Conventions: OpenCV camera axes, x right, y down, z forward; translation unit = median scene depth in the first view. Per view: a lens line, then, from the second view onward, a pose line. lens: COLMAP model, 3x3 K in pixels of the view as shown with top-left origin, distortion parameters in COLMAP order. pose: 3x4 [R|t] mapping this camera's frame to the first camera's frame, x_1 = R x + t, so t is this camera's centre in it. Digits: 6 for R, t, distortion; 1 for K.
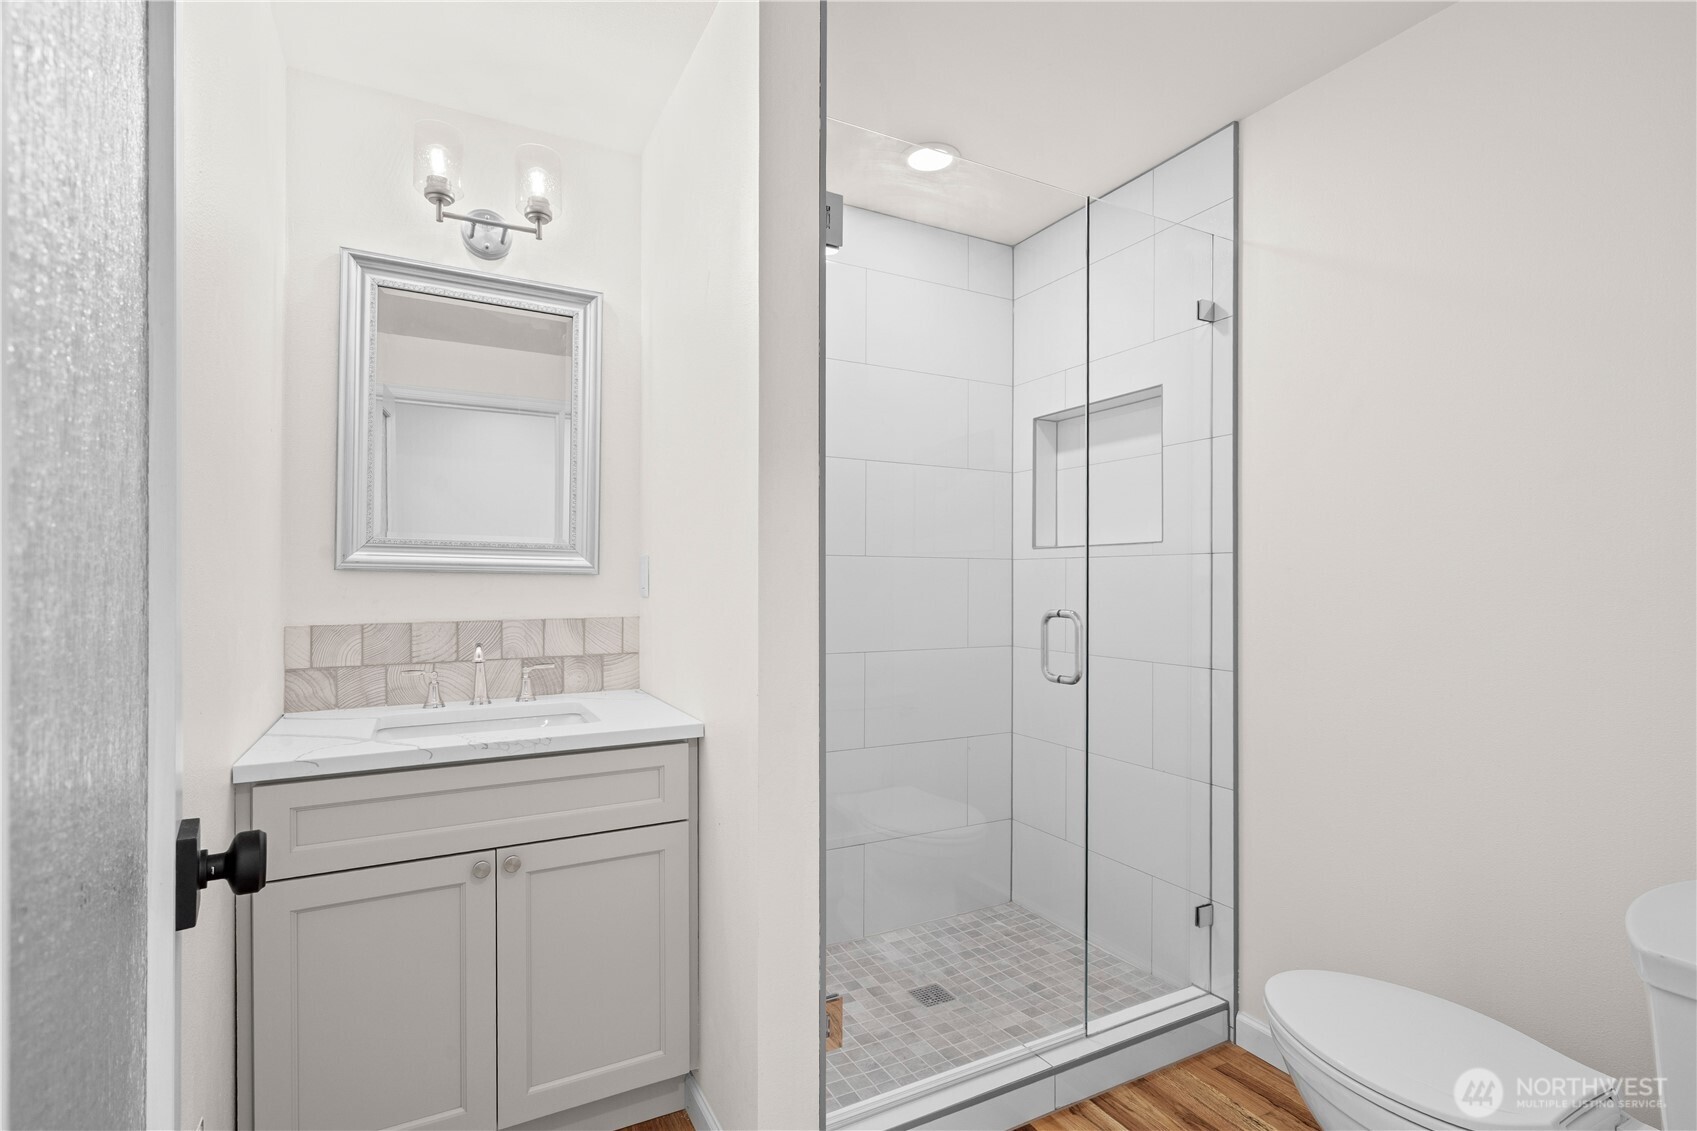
lens RADIAL K [[779.1, 0, 846.5], [0, 779.1, 572.5], [0, 0, 1]] dist [-0.003761, 0.000149]
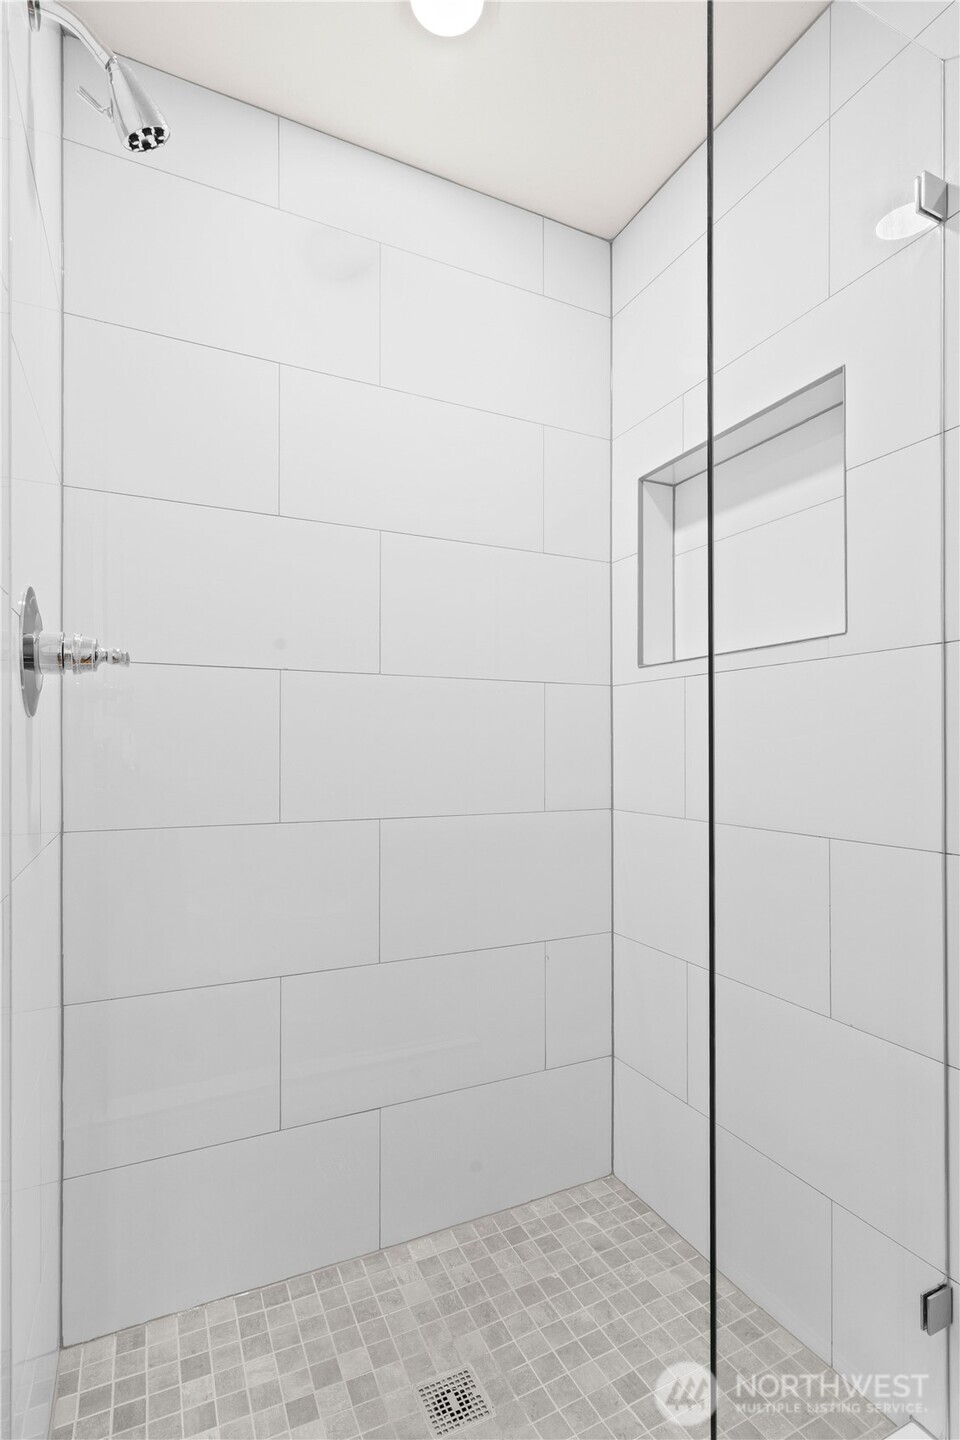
lens RADIAL K [[702.0, 0, 481.6], [0, 702.0, 744.3], [0, 0, 1]] dist [0.001995, 0.000721]
pose [[0.999306, -0.006153, -0.036734, 0.134518], [0.006271, 0.999976, 0.003075, 0.037051], [0.036714, -0.003304, 0.999320, 0.409912]]
